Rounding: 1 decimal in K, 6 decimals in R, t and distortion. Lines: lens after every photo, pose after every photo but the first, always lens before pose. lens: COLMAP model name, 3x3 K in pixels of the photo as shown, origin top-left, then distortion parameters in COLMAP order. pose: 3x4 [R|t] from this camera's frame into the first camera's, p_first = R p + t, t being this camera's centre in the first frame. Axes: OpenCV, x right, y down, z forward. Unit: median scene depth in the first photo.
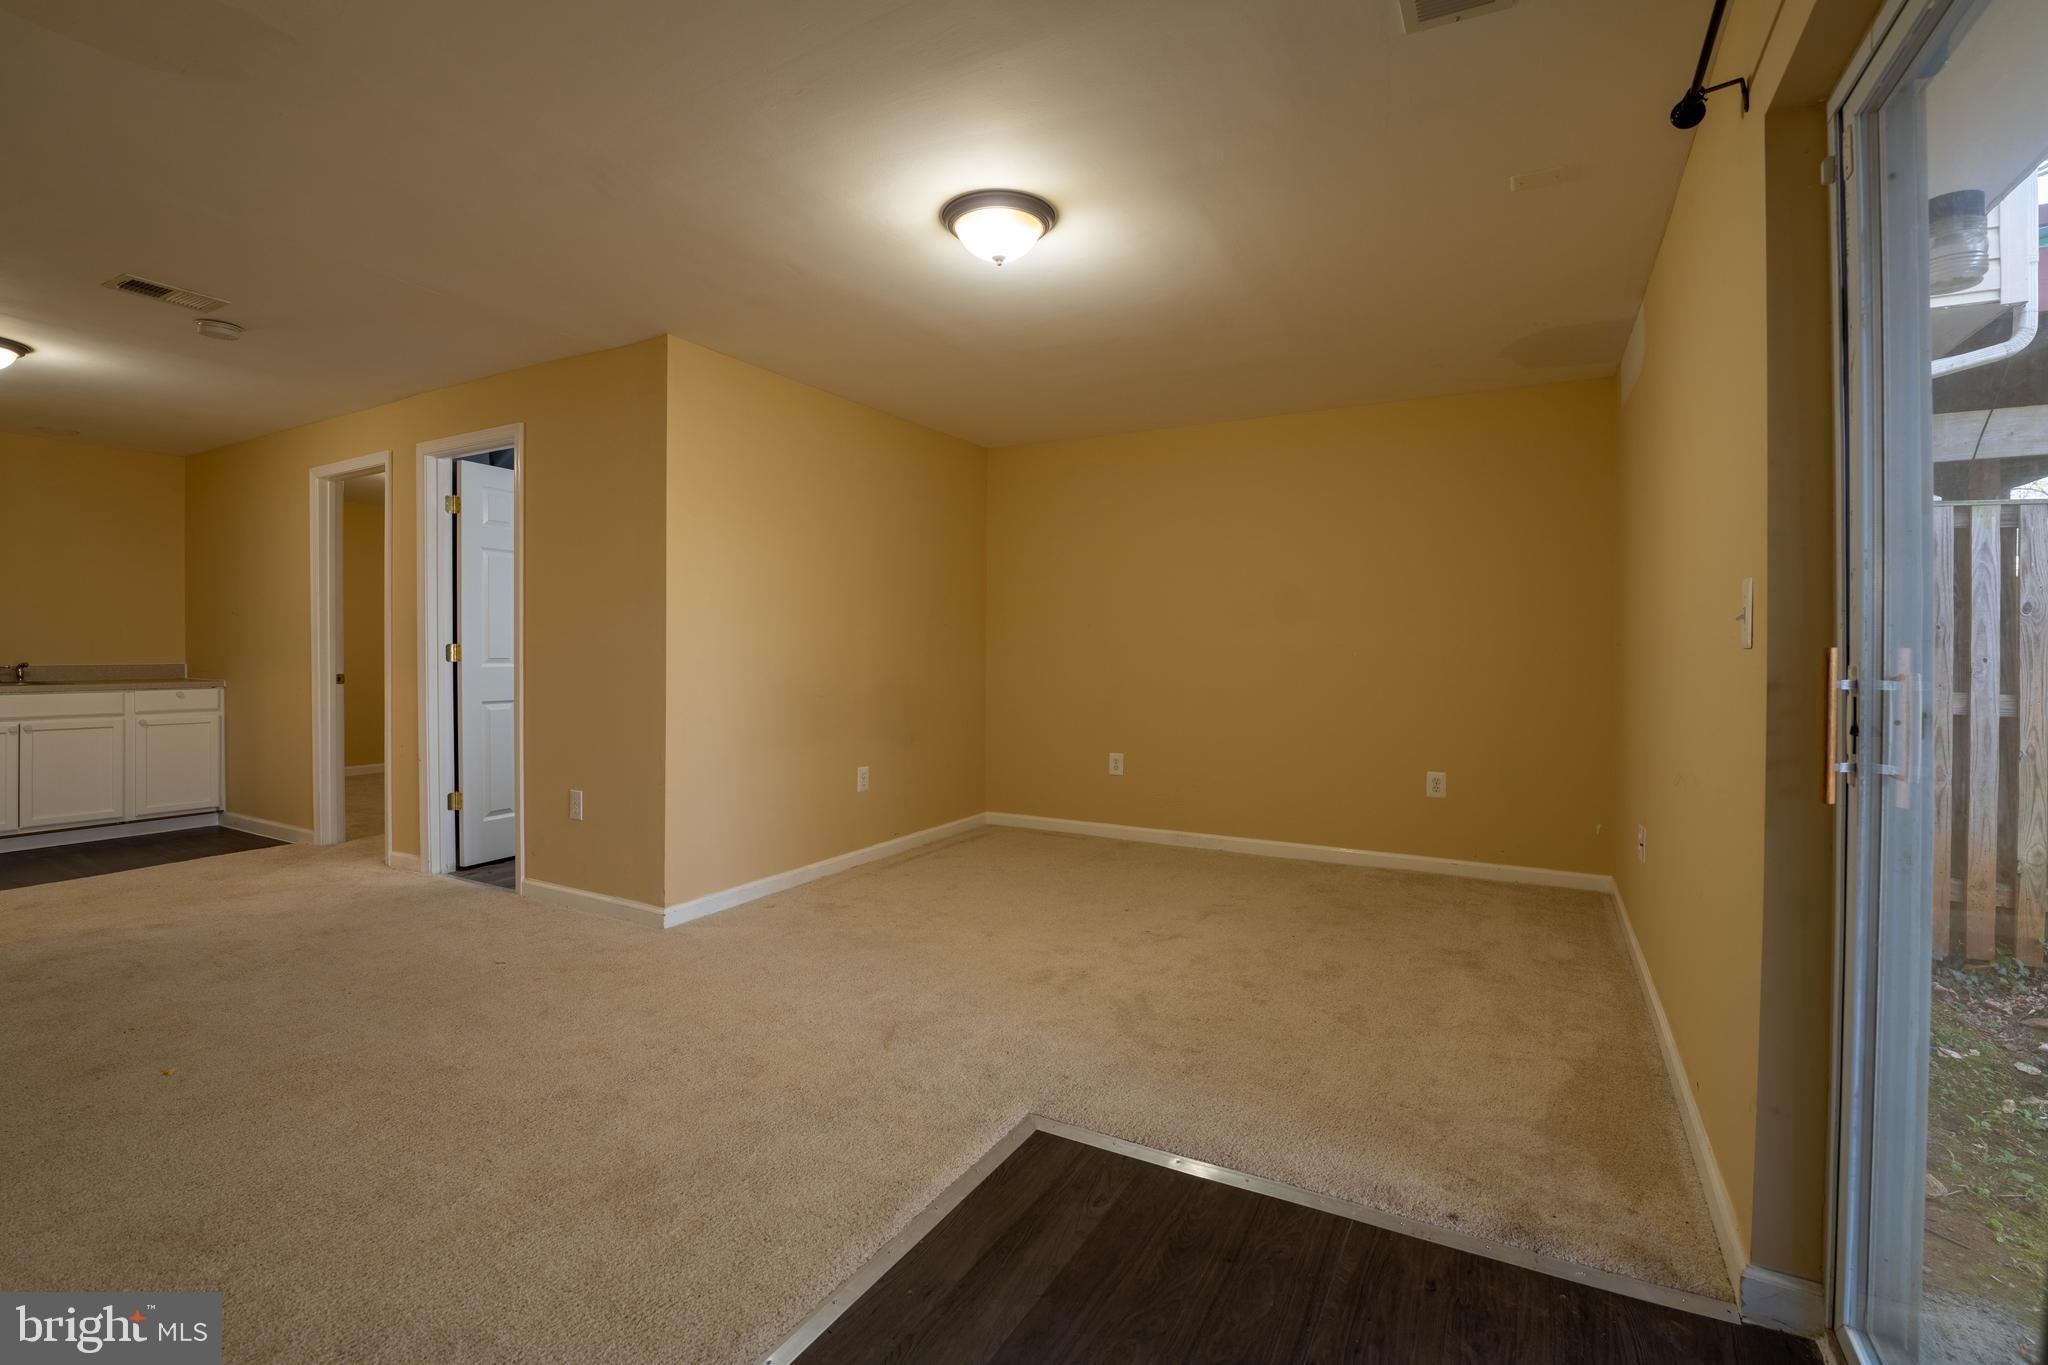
lens RADIAL K [[836.2, 0, 958.8], [0, 836.2, 665.3], [0, 0, 1]] dist [-0.017166, -0.001764]
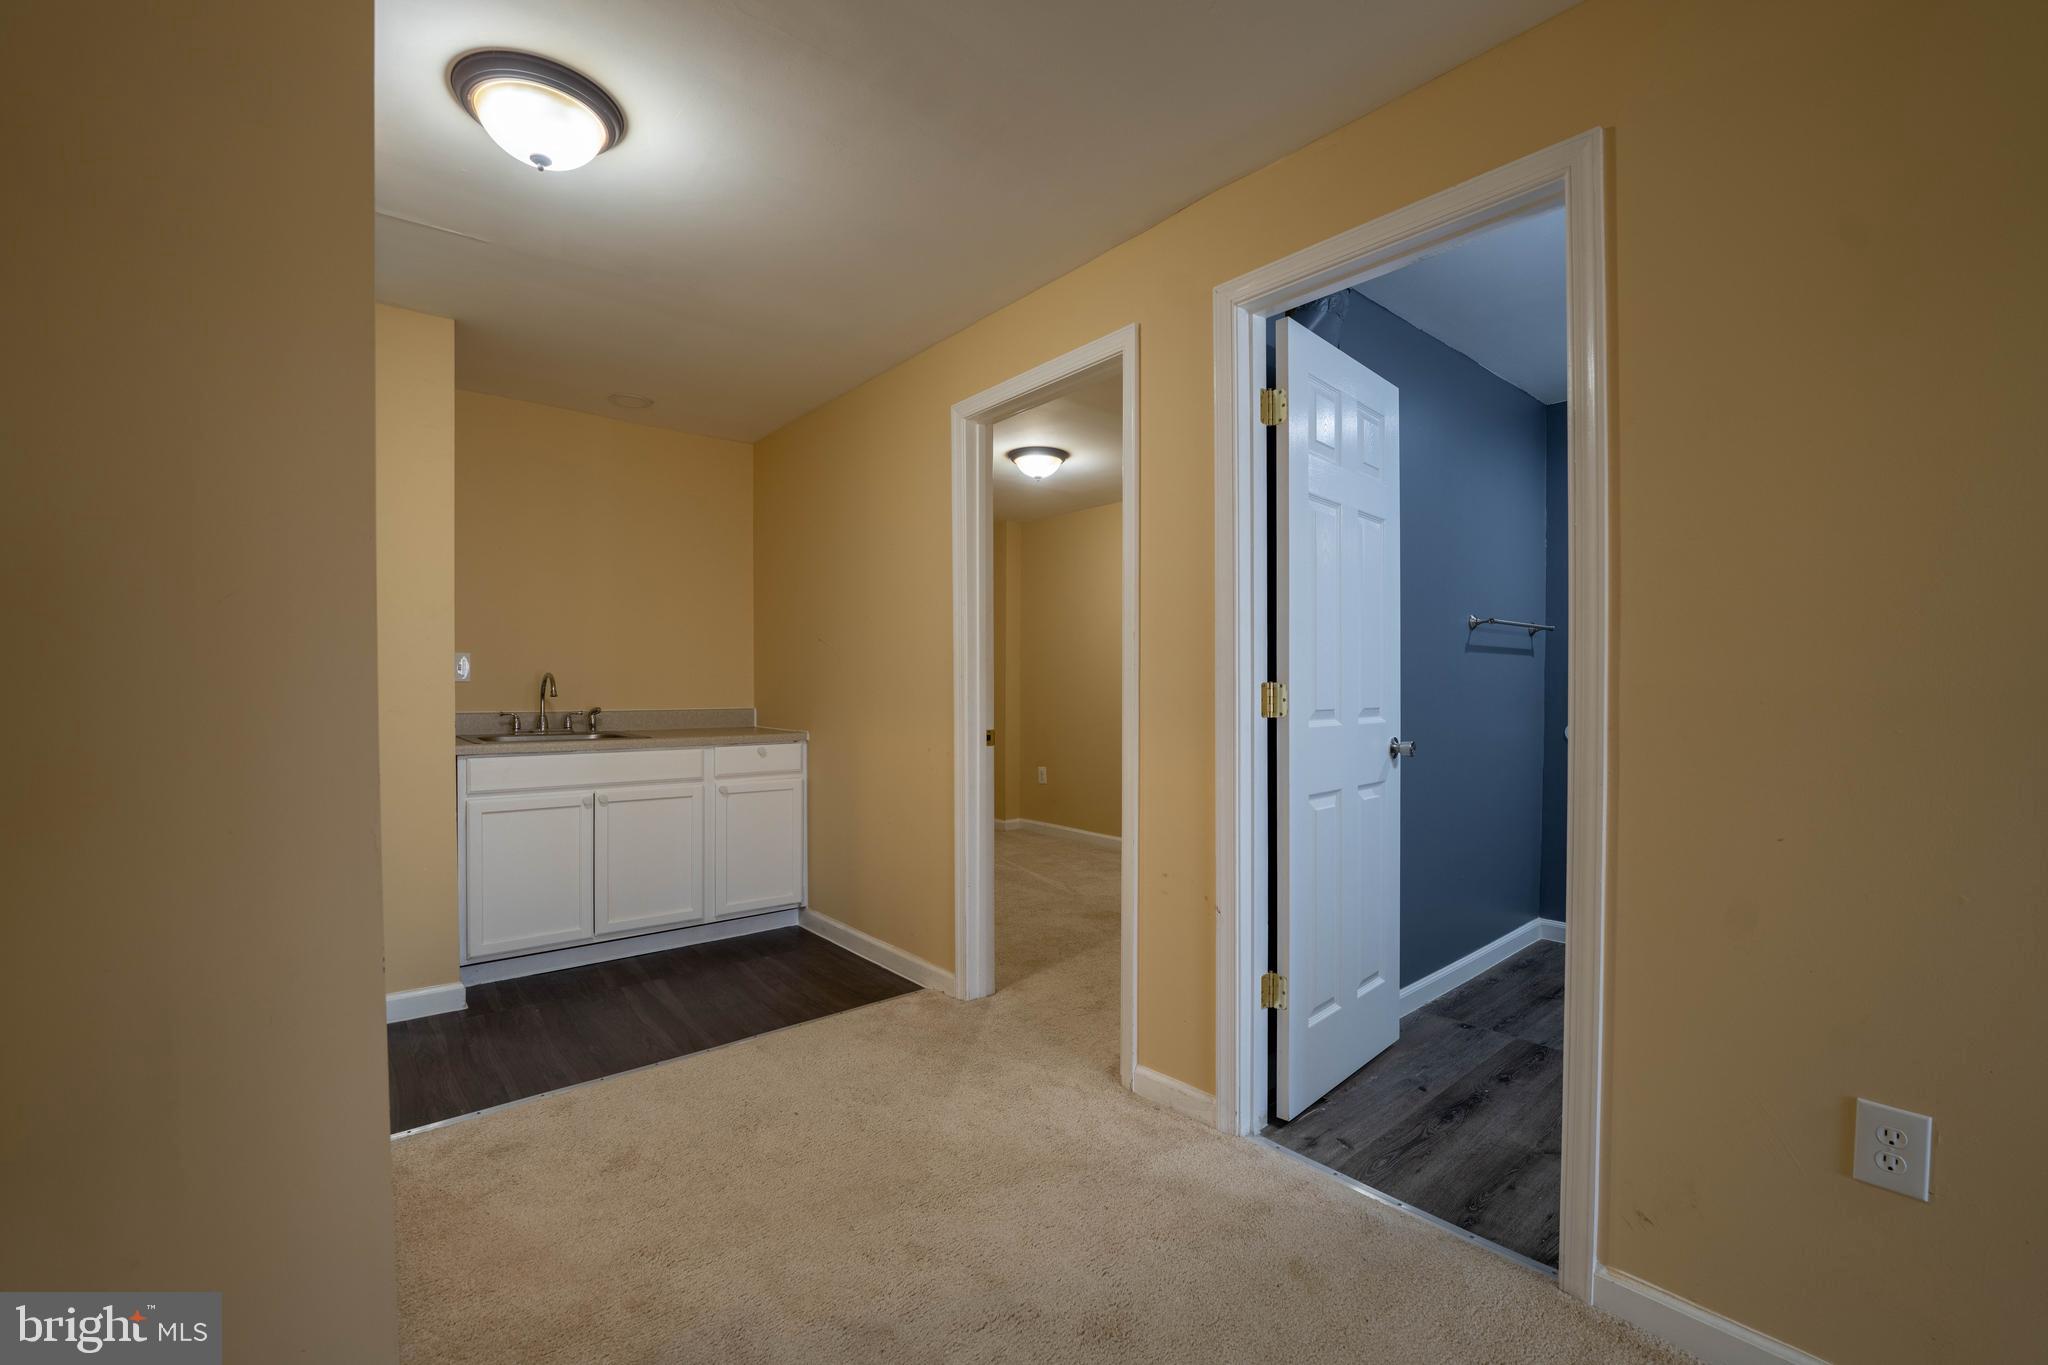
lens RADIAL K [[836.2, 0, 1019.6], [0, 836.2, 697.9], [0, 0, 1]] dist [-0.017166, -0.001764]
pose [[0.934563, 0.000640, -0.355797, -0.508105], [-0.000642, 1.000000, 0.000110, -0.013734], [0.355797, 0.000126, 0.934563, 0.418448]]
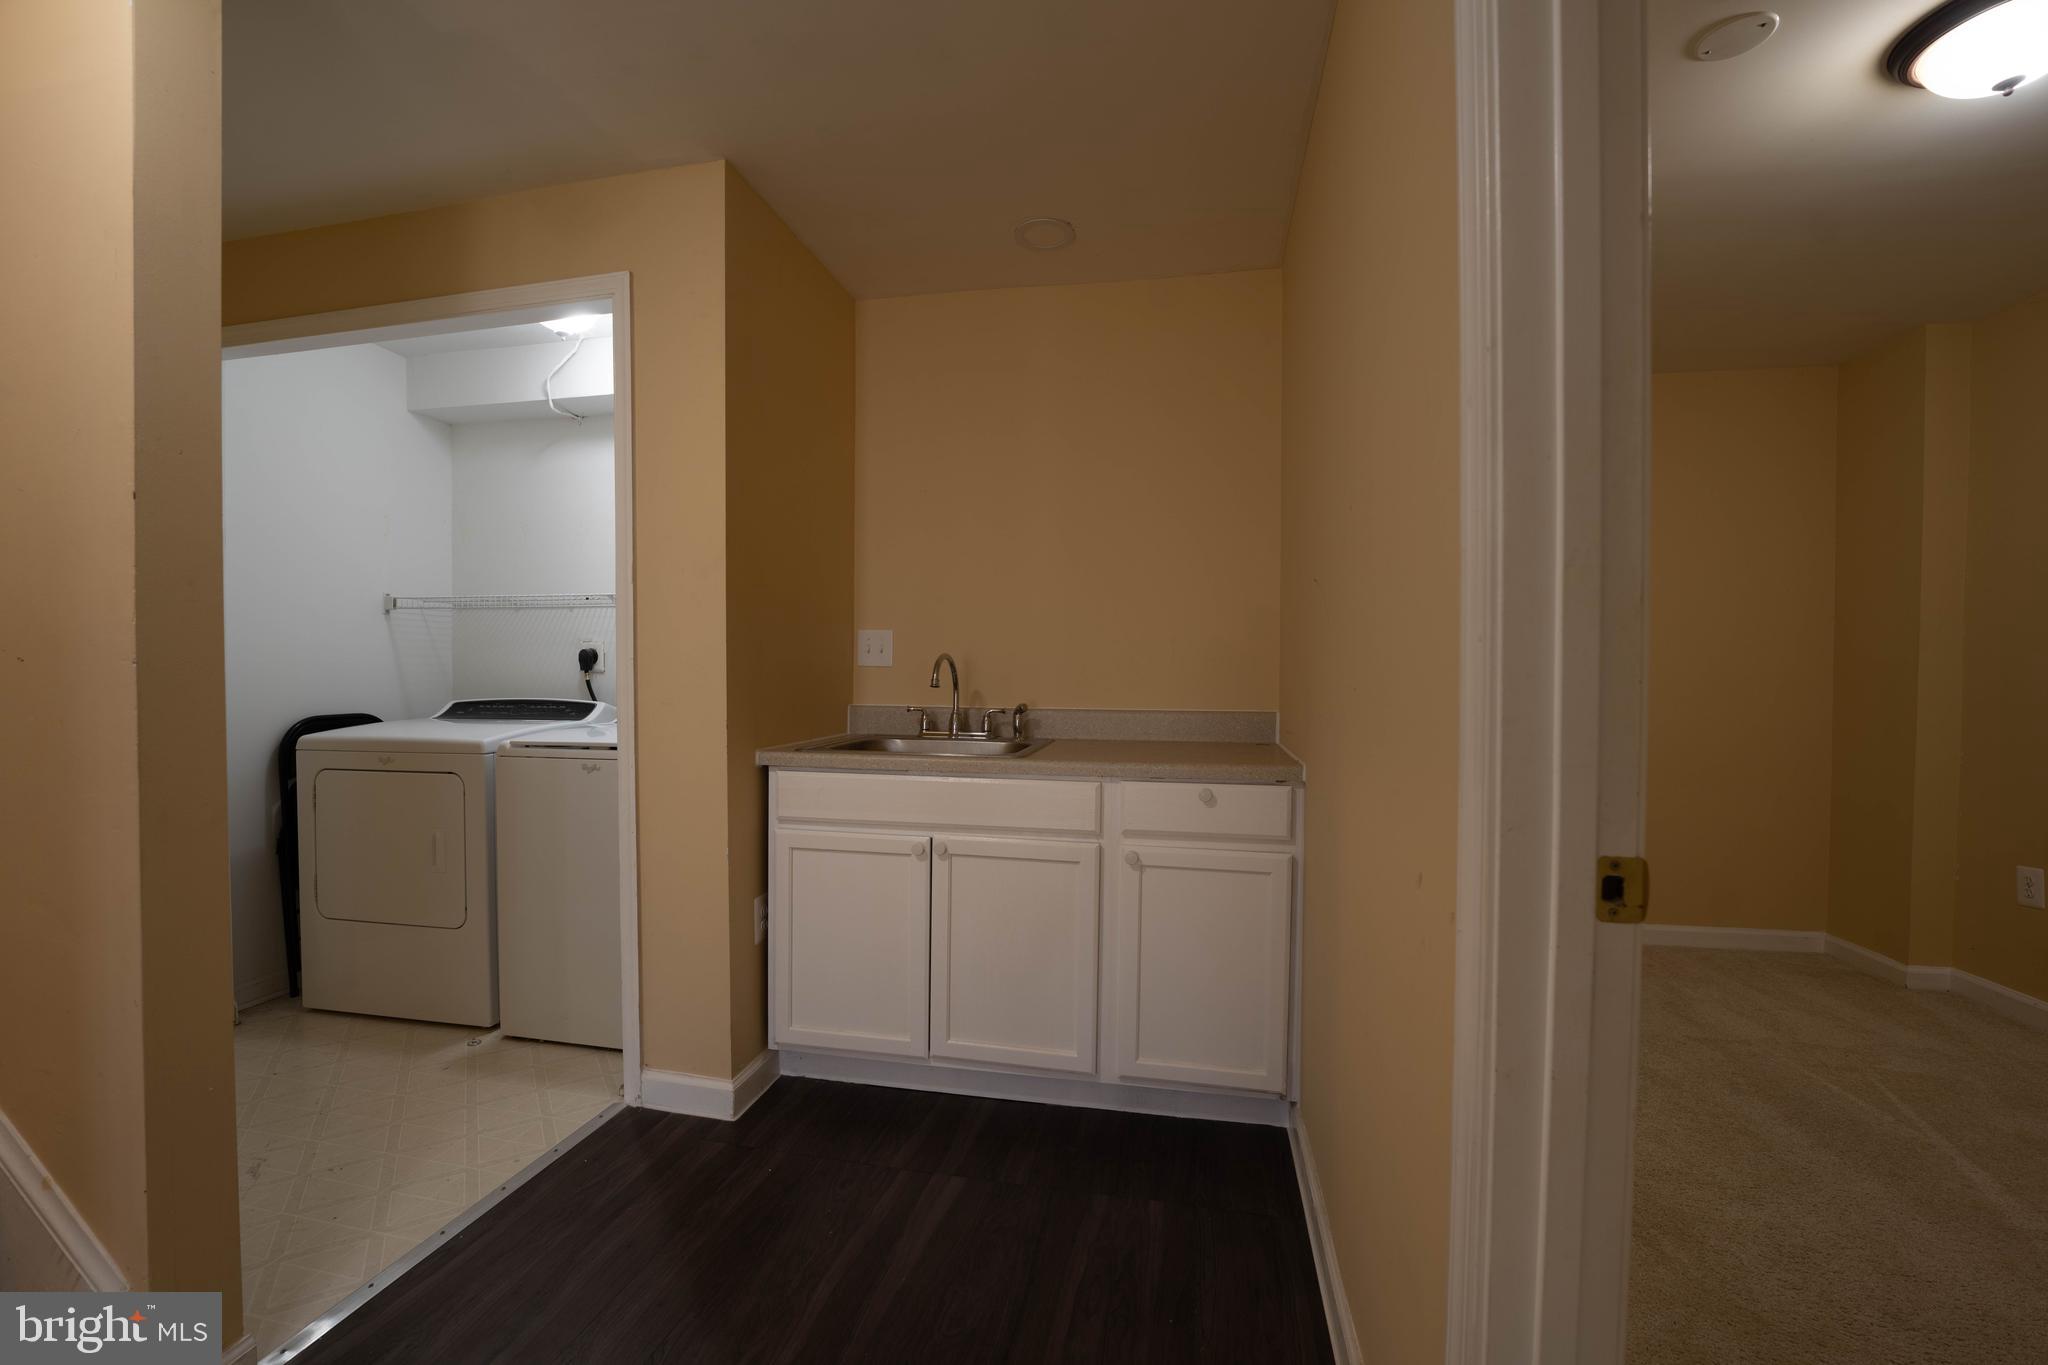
lens RADIAL K [[836.2, 0, 1028.7], [0, 836.2, 689.5], [0, 0, 1]] dist [-0.017166, -0.001764]
pose [[0.321610, 0.016765, -0.946724, -0.648747], [-0.018226, 0.999768, 0.011513, -0.020578], [0.946697, 0.013553, 0.321841, 0.860013]]
